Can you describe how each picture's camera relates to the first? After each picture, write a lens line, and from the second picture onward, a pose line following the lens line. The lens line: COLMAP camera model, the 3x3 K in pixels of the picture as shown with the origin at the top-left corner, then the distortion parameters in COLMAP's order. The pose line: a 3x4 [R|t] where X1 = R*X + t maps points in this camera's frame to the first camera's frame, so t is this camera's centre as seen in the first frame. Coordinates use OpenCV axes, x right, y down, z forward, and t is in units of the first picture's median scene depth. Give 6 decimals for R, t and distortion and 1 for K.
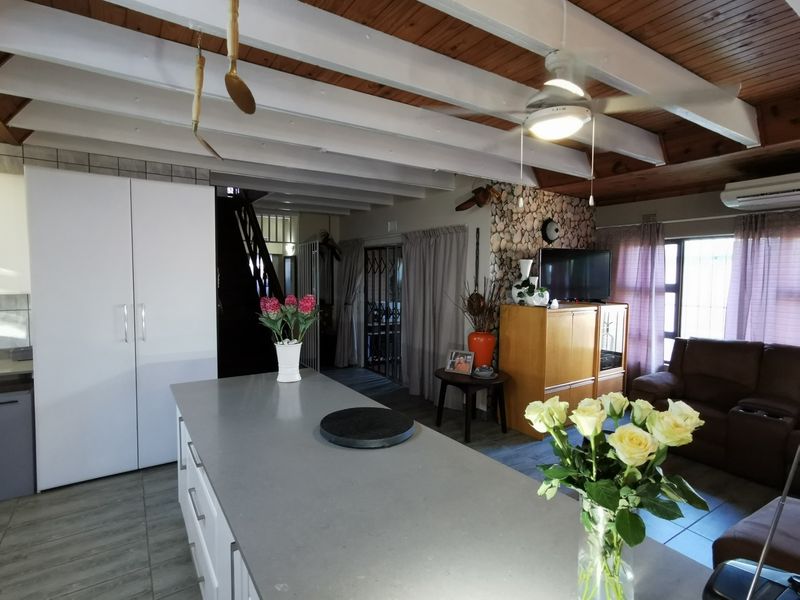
lens RADIAL K [[427.3, 0, 399.9], [0, 427.3, 303.4], [0, 0, 1]] dist [-0.002807, 0.000396]
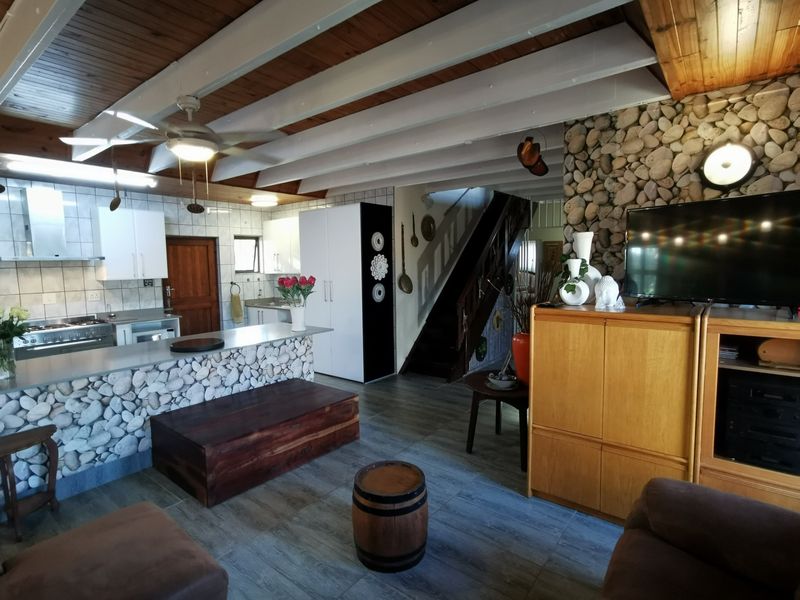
lens RADIAL K [[429.5, 0, 395.8], [0, 429.5, 303.7], [0, 0, 1]] dist [0.024199, 0.001659]
pose [[0.315738, 0.075799, -0.945814, 0.791970], [-0.042645, 0.996930, 0.065660, -0.025296], [0.947888, 0.019603, 0.318002, 0.497375]]
